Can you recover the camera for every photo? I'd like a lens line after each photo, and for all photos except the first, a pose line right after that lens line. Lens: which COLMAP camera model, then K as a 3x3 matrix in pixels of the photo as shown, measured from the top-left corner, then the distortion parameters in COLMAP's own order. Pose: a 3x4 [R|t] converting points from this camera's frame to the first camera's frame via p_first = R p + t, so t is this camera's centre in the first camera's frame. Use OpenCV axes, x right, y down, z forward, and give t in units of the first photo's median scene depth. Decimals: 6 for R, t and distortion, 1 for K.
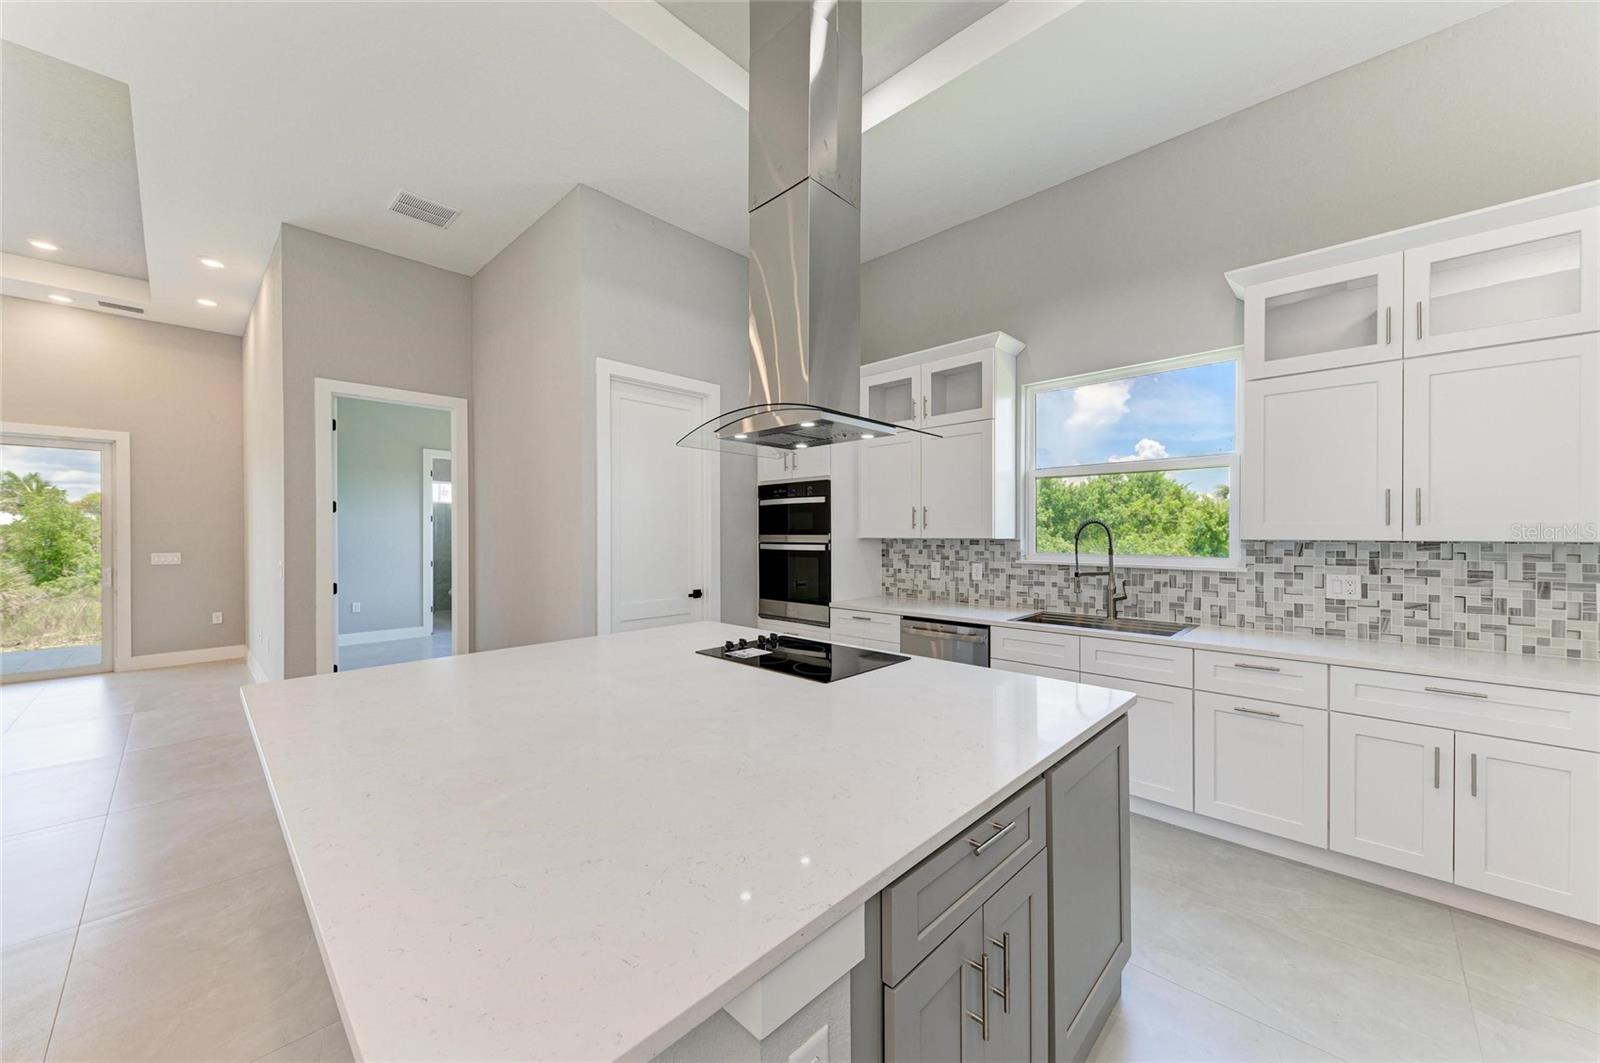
lens RADIAL K [[586.3, 0, 799.1], [0, 586.3, 538.6], [0, 0, 1]] dist [0.010943, -0.003081]
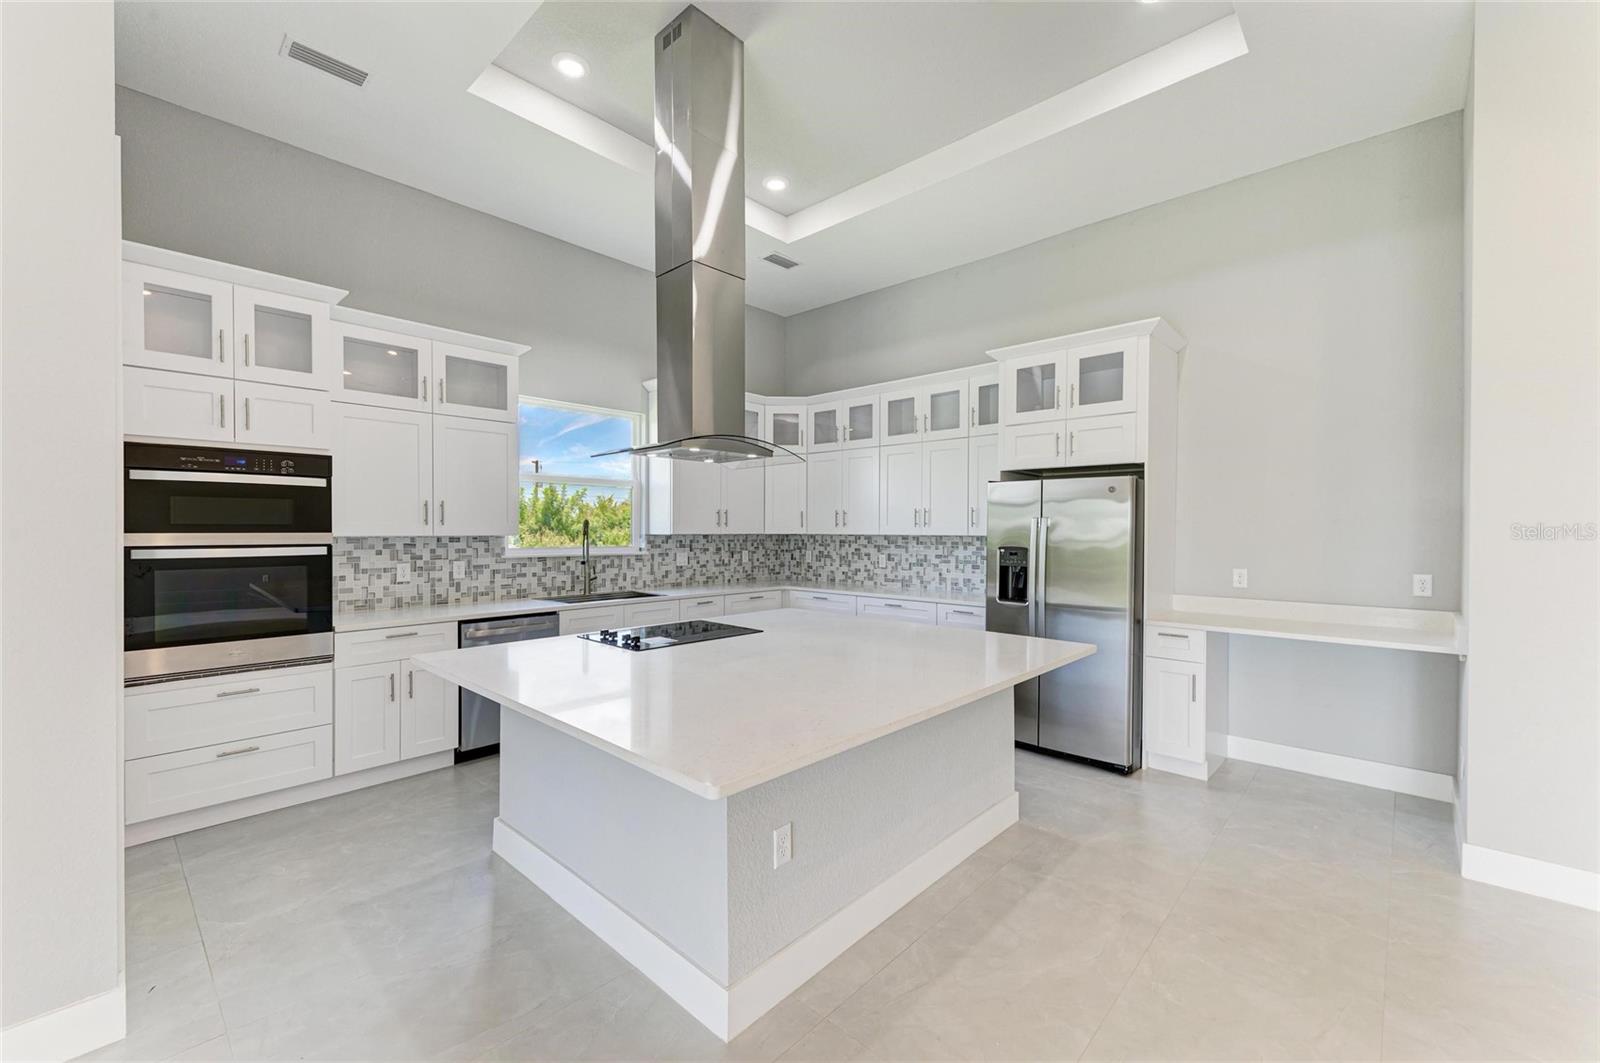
lens RADIAL K [[649.0, 0, 802.8], [0, 649.0, 531.5], [0, 0, 1]] dist [0.021725, -0.000129]
pose [[-0.025652, -0.003524, 0.999665, -0.764666], [0.005642, 0.999977, 0.003670, -0.007472], [-0.999655, 0.005735, -0.025631, 0.444083]]
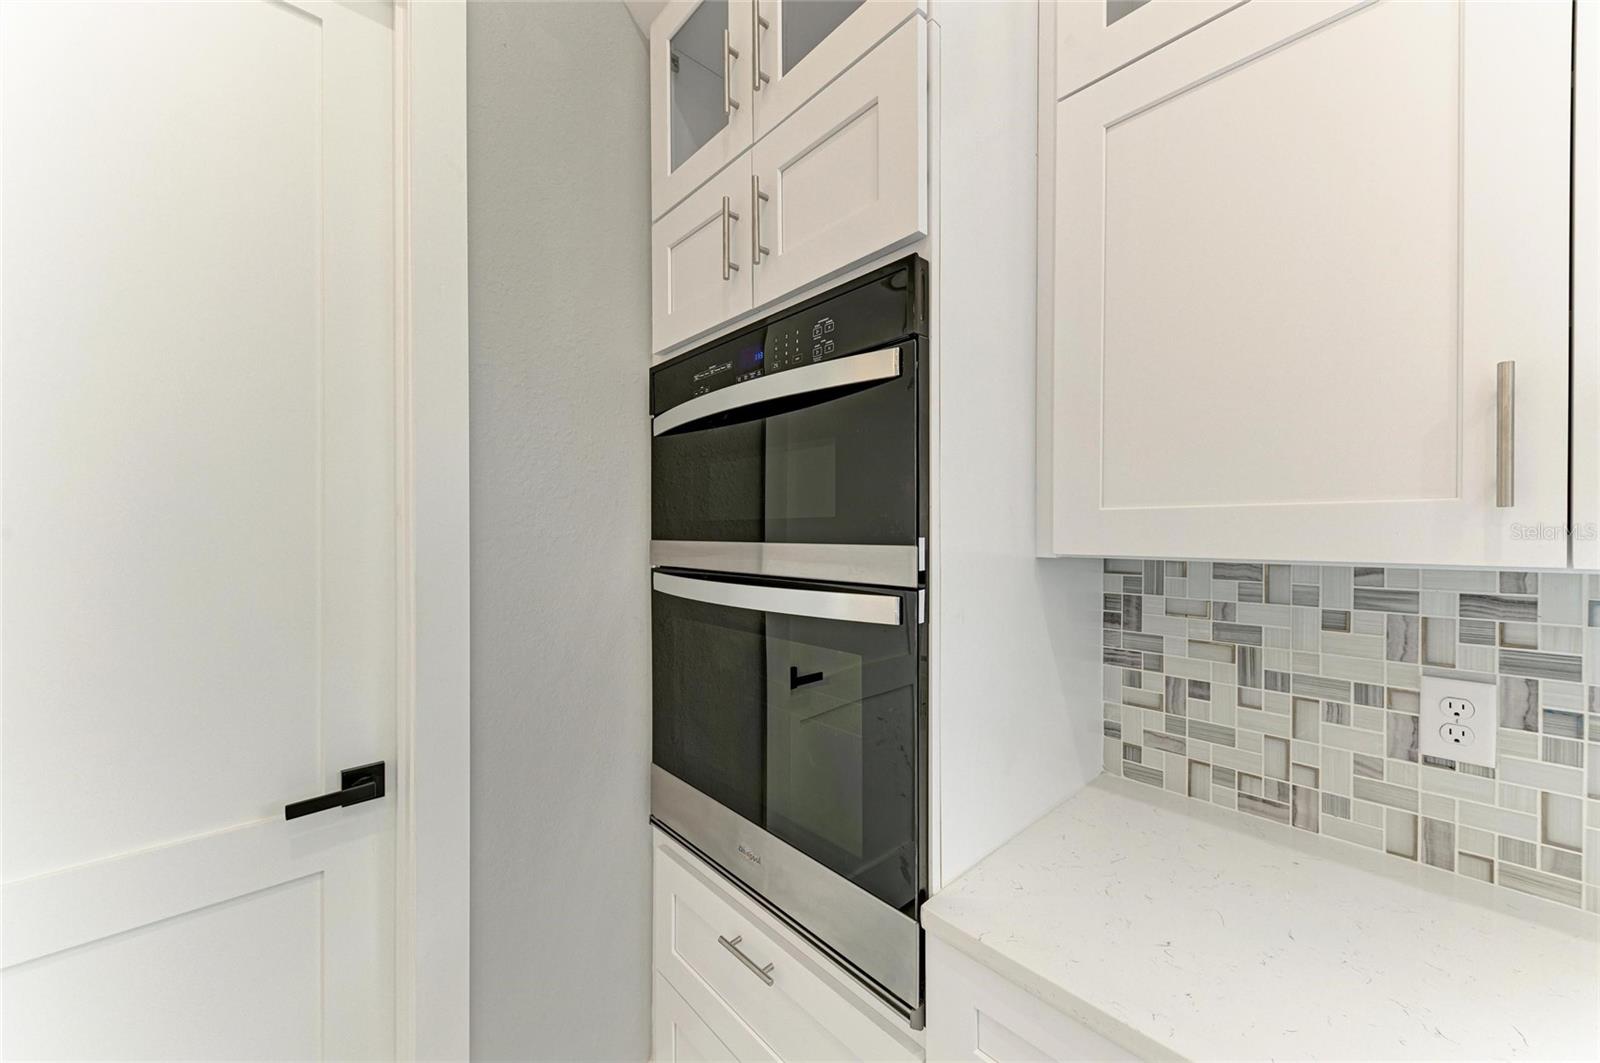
lens RADIAL K [[586.3, 0, 800.8], [0, 586.3, 537.9], [0, 0, 1]] dist [0.010943, -0.003081]
pose [[0.998145, 0.000055, -0.060883, 0.023756], [0.000137, 0.999995, 0.003151, -0.009283], [0.060883, -0.003154, 0.998140, 0.804063]]
